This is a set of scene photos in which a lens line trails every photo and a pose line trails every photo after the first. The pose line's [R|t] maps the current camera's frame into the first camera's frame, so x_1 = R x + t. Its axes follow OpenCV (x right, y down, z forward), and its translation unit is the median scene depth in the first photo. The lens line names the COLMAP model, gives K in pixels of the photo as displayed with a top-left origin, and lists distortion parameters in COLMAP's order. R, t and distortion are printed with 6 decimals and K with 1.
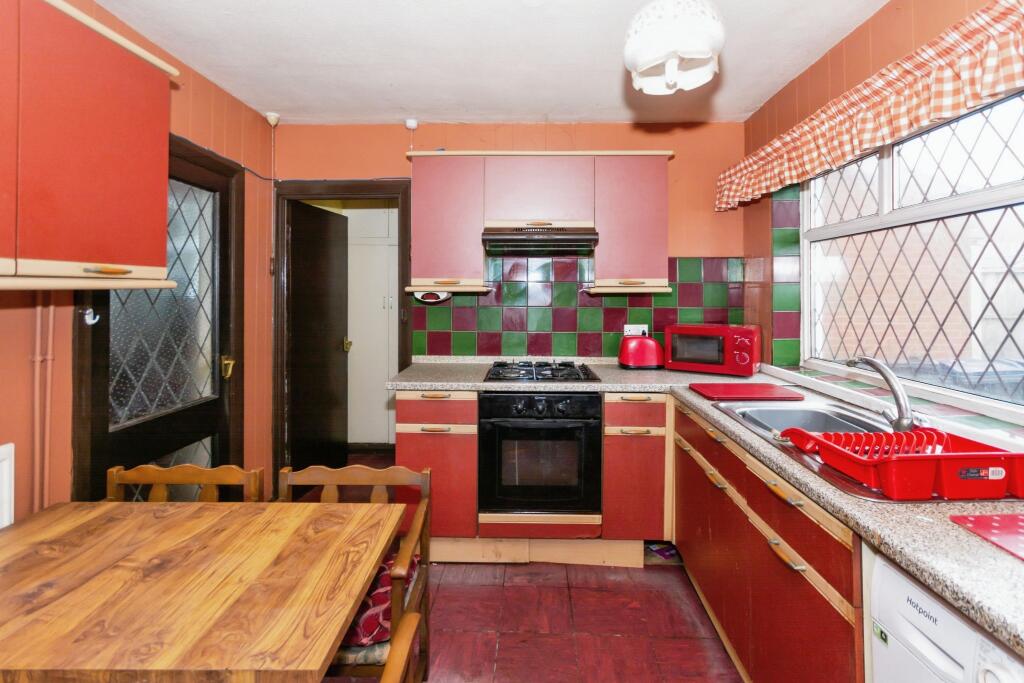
lens RADIAL K [[492.2, 0, 534.5], [0, 492.2, 289.1], [0, 0, 1]] dist [-0.000443, 0.000404]
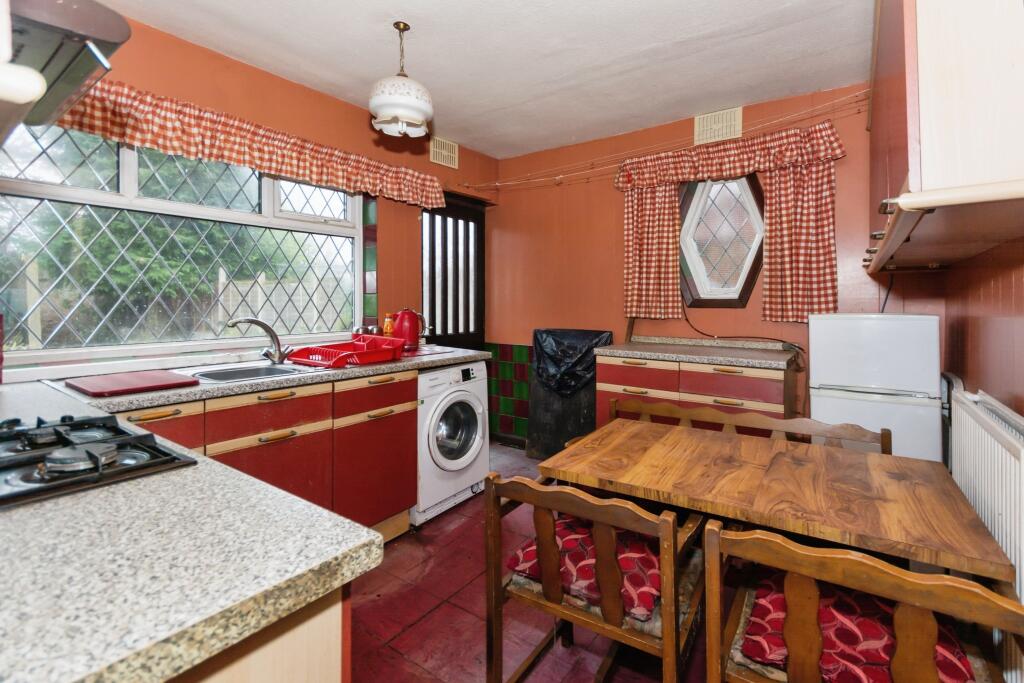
lens RADIAL K [[466.6, 0, 512.5], [0, 466.6, 310.7], [0, 0, 1]] dist [-0.000427, -0.000178]
pose [[-0.806460, -0.015598, 0.591083, -0.562862], [-0.008334, 0.999853, 0.015013, 0.074942], [-0.591230, 0.007181, -0.806471, 1.297645]]
